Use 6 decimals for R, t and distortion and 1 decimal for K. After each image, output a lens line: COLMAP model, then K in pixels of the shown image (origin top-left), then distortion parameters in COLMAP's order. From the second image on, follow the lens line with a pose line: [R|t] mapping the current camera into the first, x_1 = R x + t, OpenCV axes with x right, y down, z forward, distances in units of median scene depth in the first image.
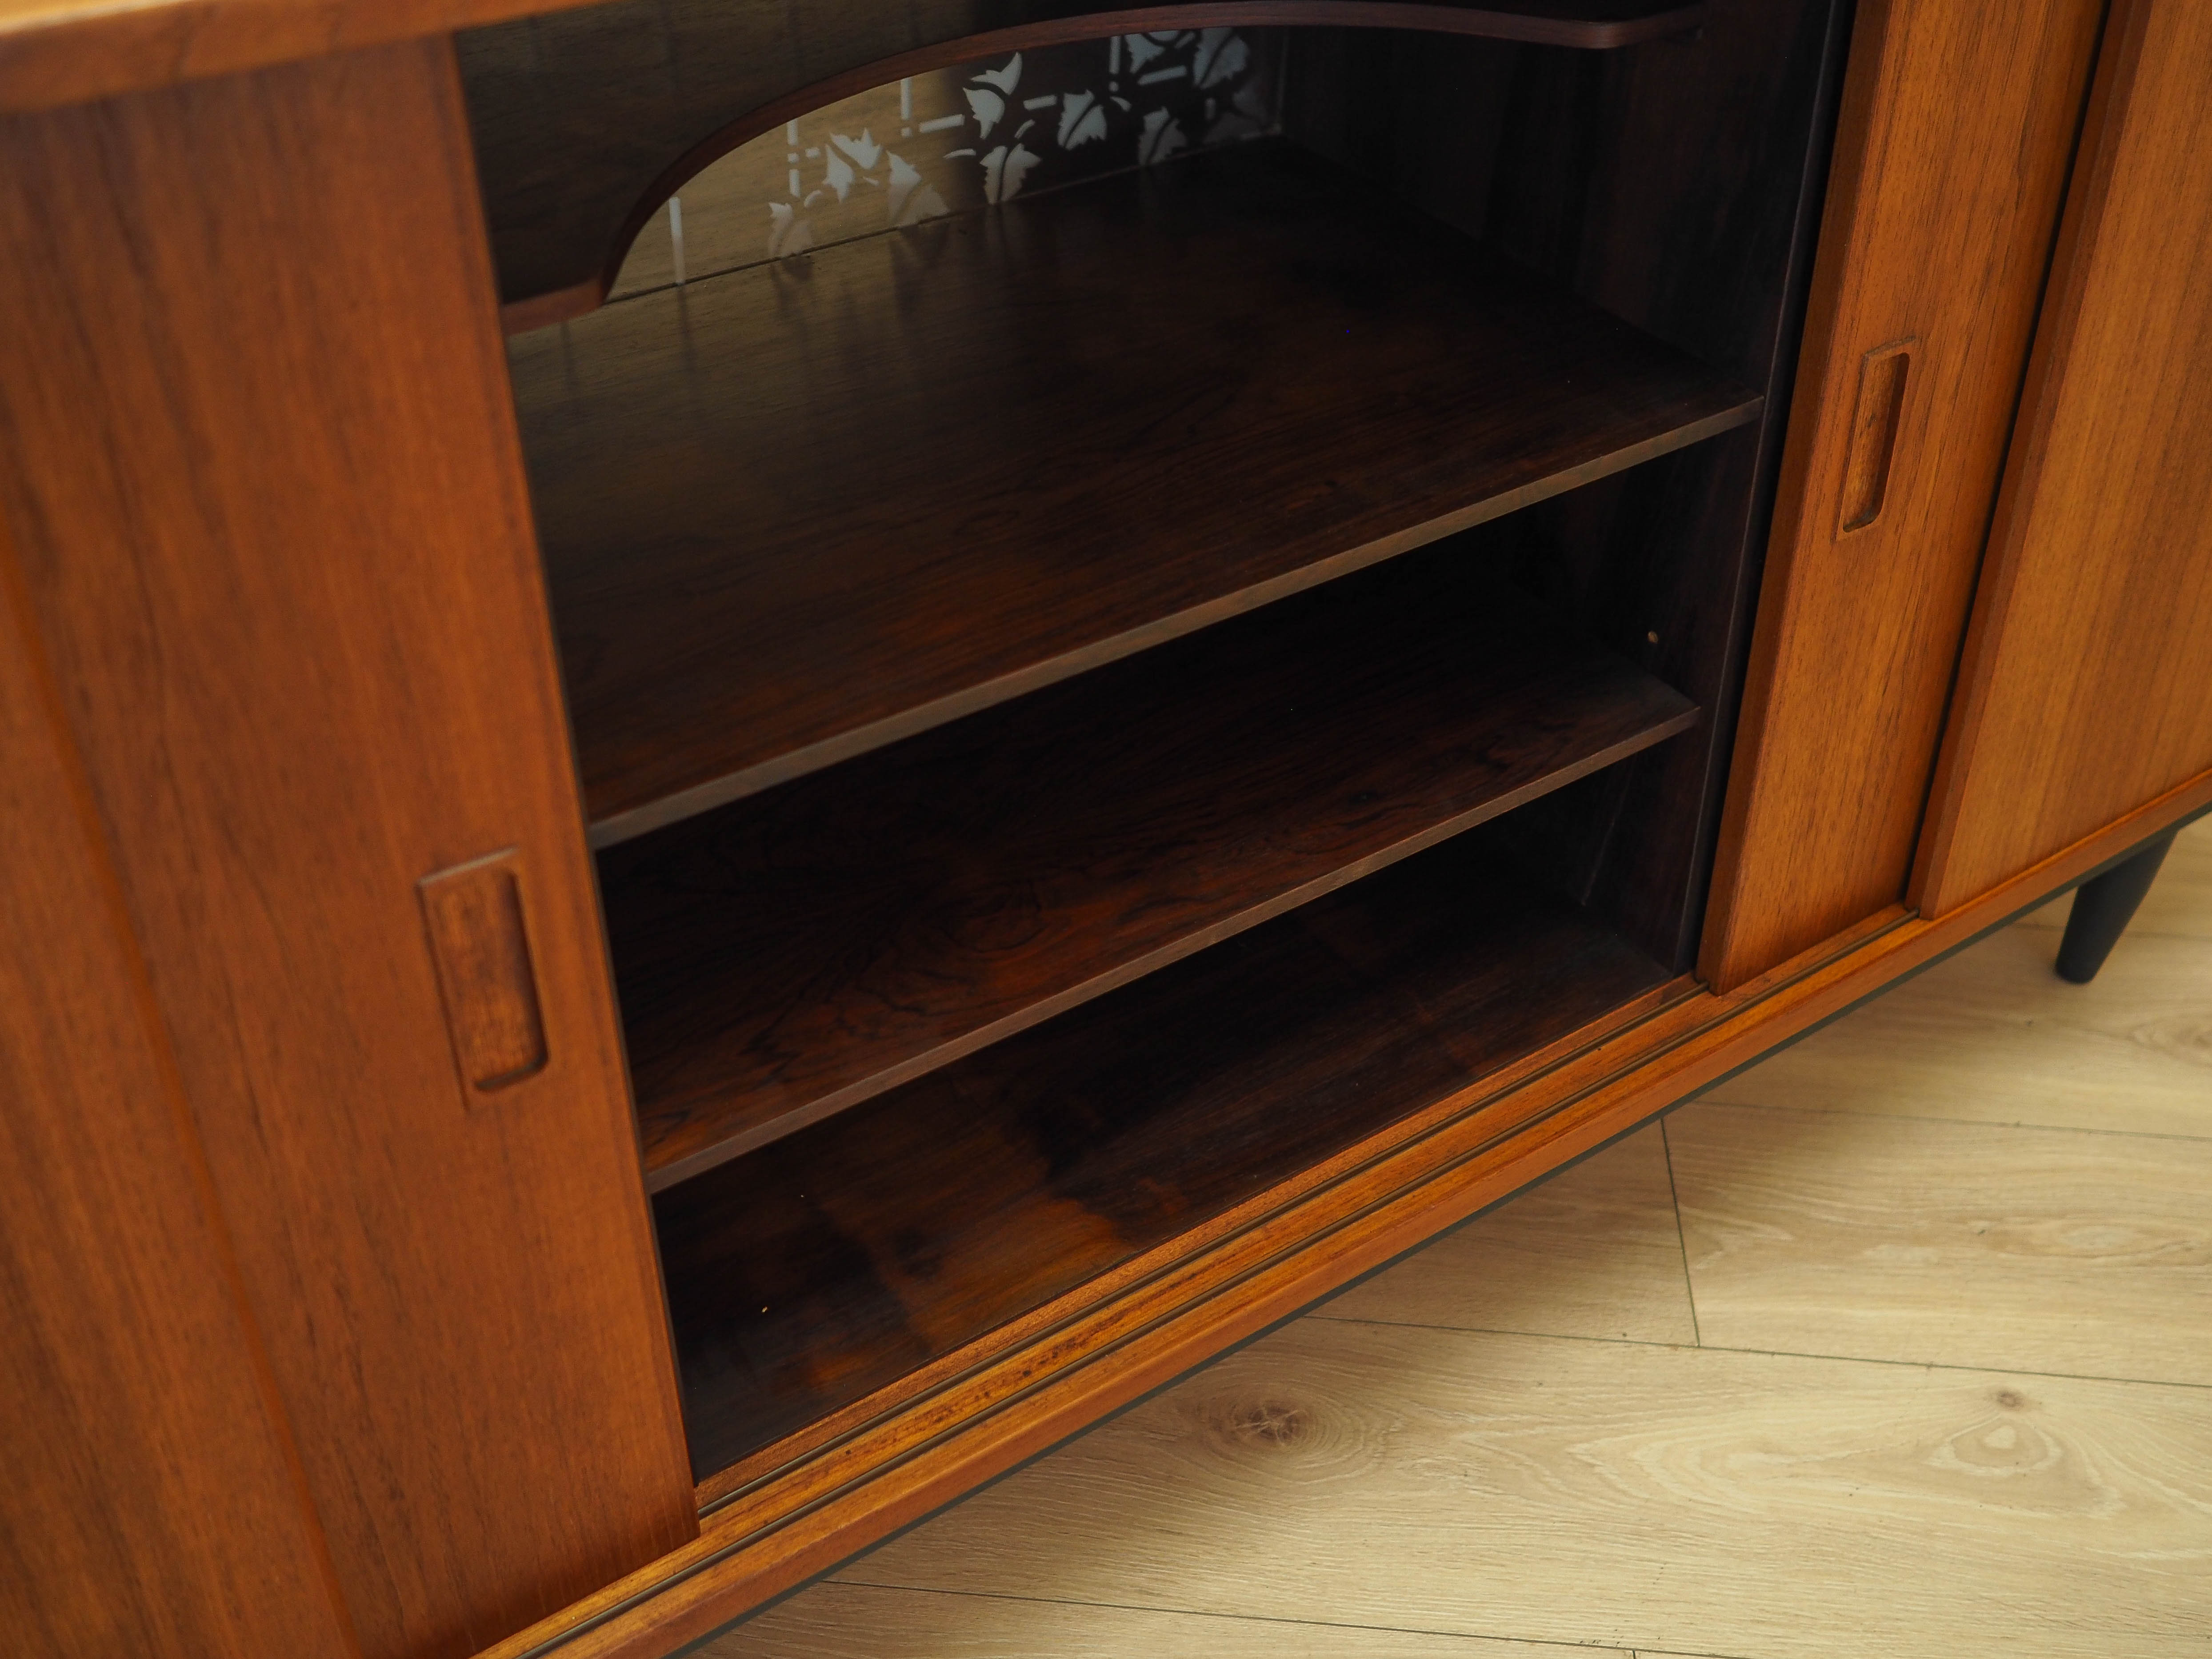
lens RADIAL K [[2277.7, 0, 1072.0], [0, 2277.7, 829.6], [0, 0, 1]] dist [-0.014586, 0.000000]
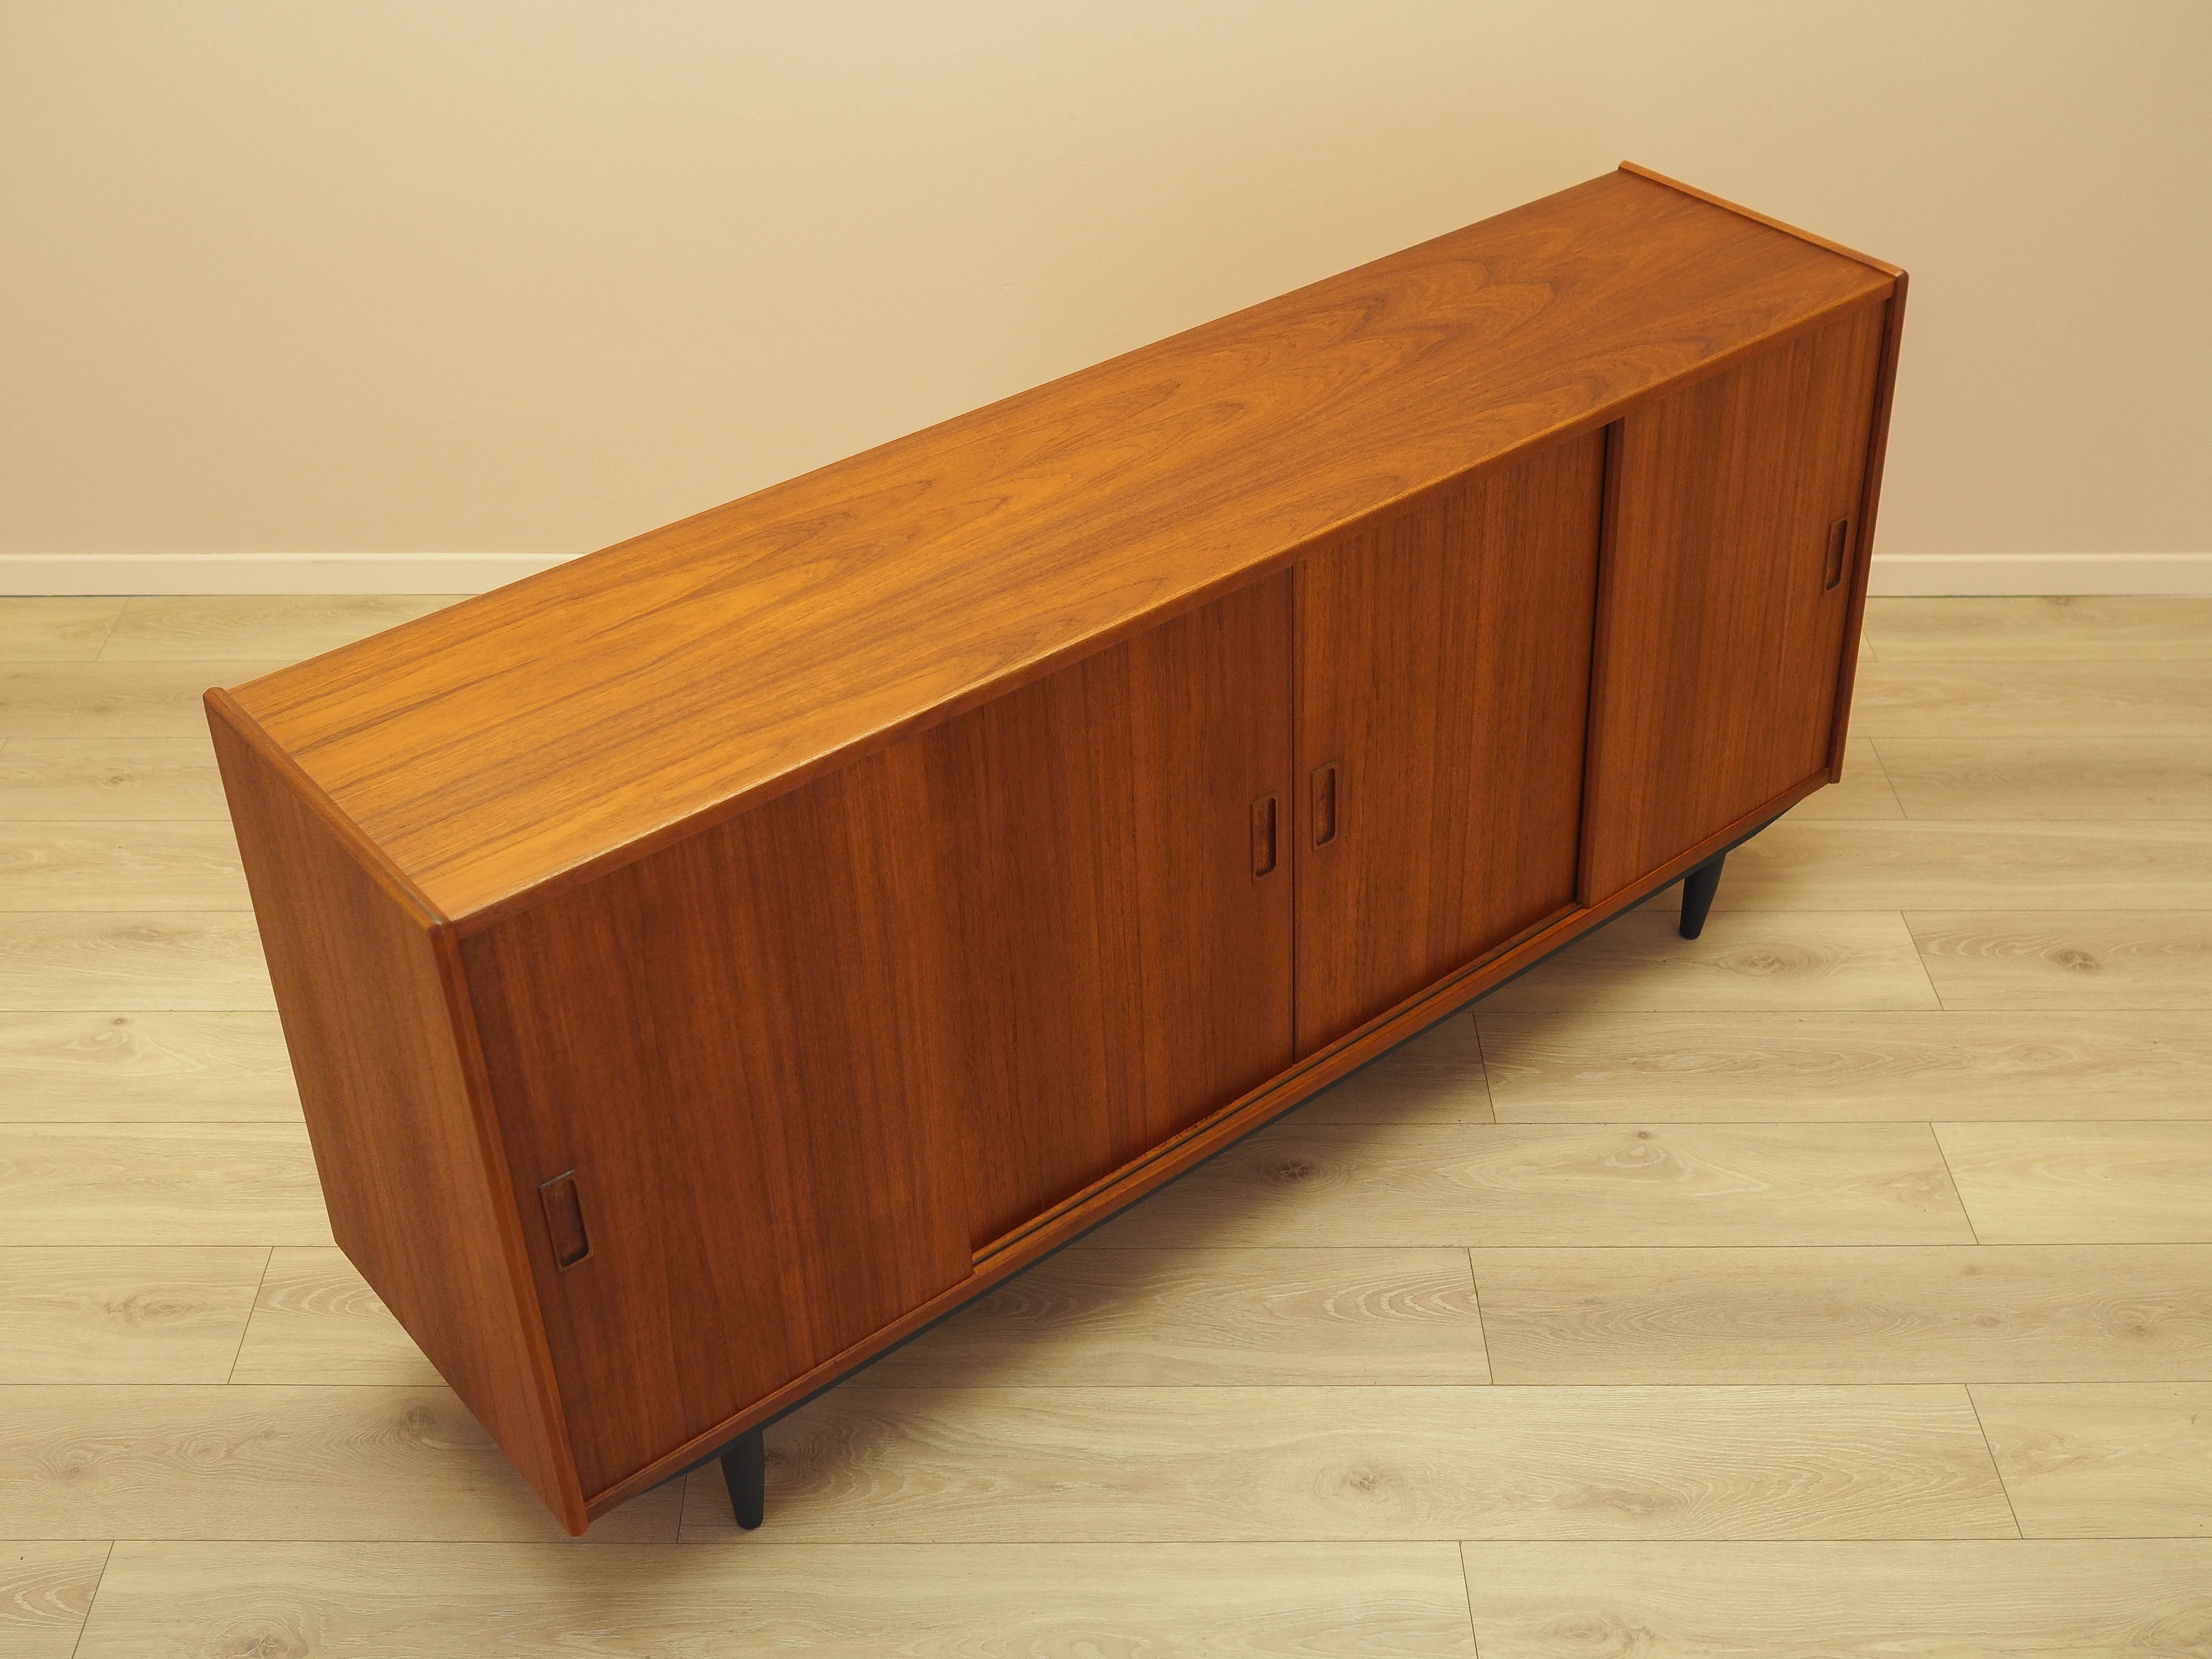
lens RADIAL K [[2367.2, 0, 1049.7], [0, 2367.2, 792.2], [0, 0, 1]] dist [-0.020738, 0.000000]
pose [[0.996714, -0.070885, 0.039189, -0.217884], [0.072647, 0.996317, -0.045549, -0.004297], [-0.035816, 0.048246, 0.998193, -1.307685]]
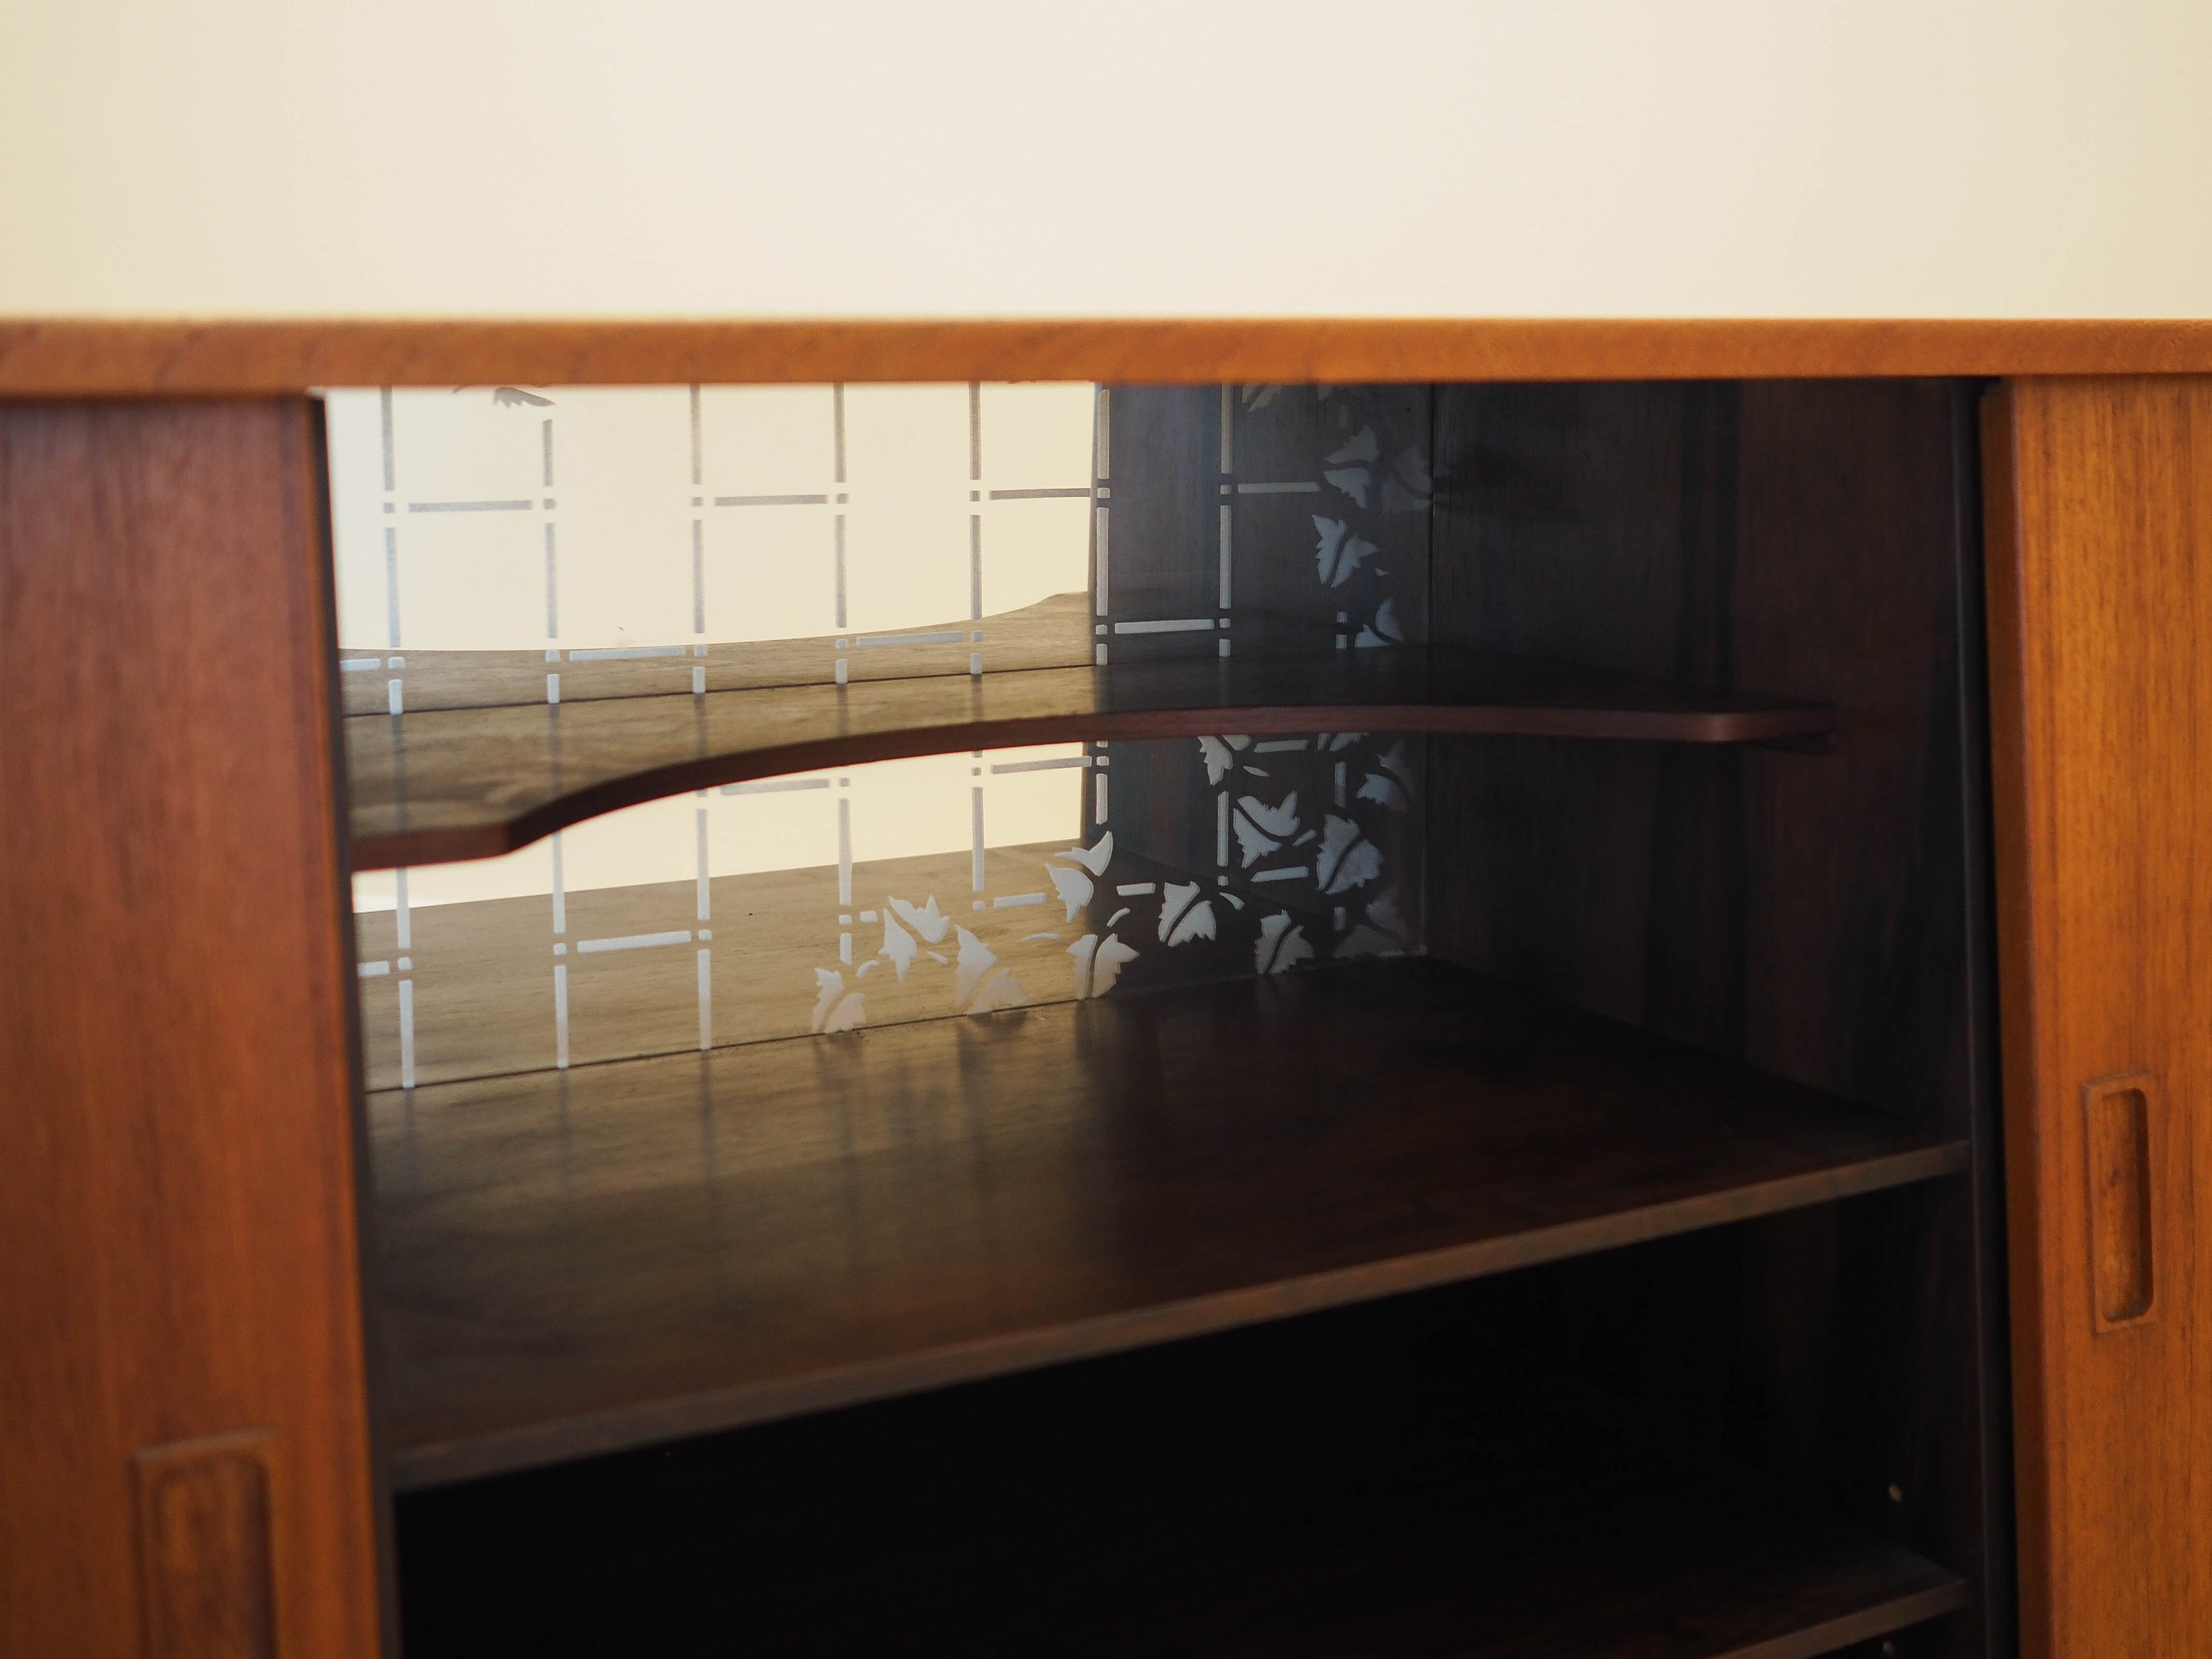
lens RADIAL K [[2657.0, 0, 1167.2], [0, 2657.0, 690.3], [0, 0, 1]] dist [-0.012538, 0.000000]
pose [[0.995368, -0.019370, -0.094161, 0.101867], [-0.033201, 0.849951, -0.525814, 0.171033], [0.090218, 0.526505, 0.845372, 0.074009]]
